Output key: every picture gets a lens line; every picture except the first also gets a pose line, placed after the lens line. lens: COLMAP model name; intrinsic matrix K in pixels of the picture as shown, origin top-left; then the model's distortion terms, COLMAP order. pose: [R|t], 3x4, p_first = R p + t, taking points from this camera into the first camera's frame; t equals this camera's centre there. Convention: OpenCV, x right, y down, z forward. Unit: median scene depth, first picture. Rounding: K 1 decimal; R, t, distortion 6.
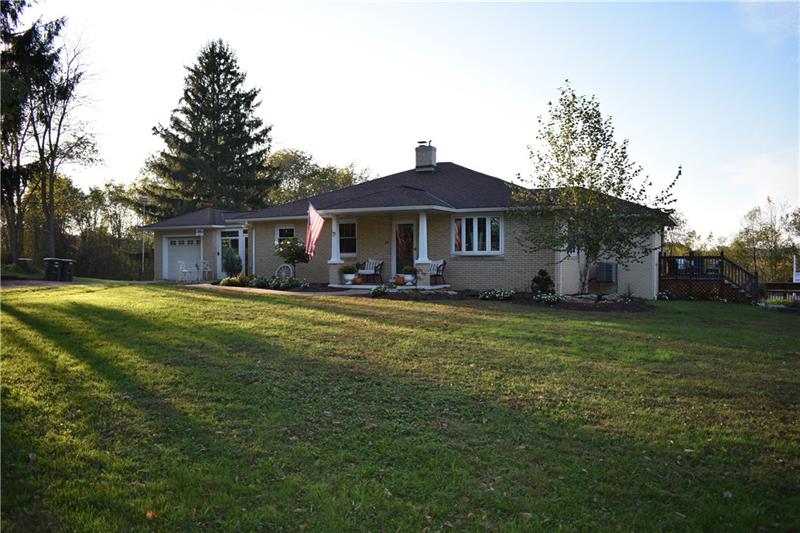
lens RADIAL K [[648.4, 0, 400.3], [0, 648.4, 264.0], [0, 0, 1]] dist [-0.016391, -0.012449]
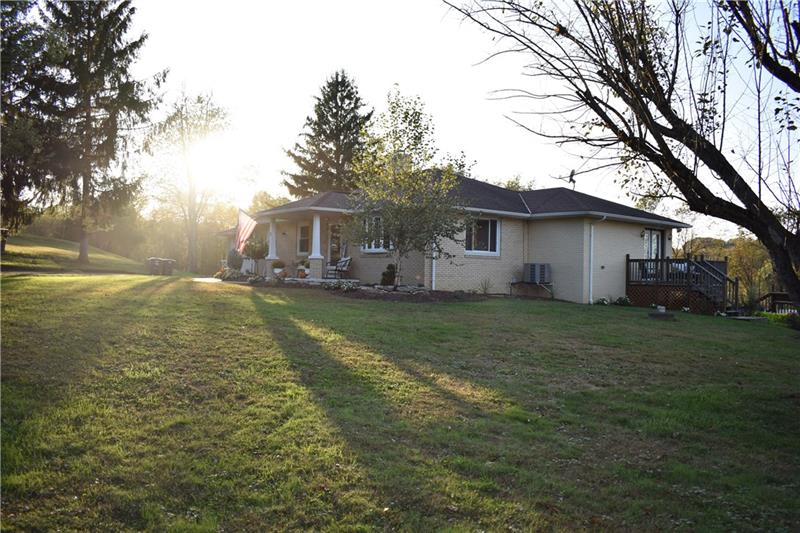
lens RADIAL K [[648.4, 0, 400.8], [0, 648.4, 269.3], [0, 0, 1]] dist [-0.016391, -0.012449]
pose [[0.914385, 0.014684, -0.404579, 0.282841], [-0.021464, 0.999695, -0.012226, 0.012602], [0.404276, 0.019863, 0.914421, 0.016924]]
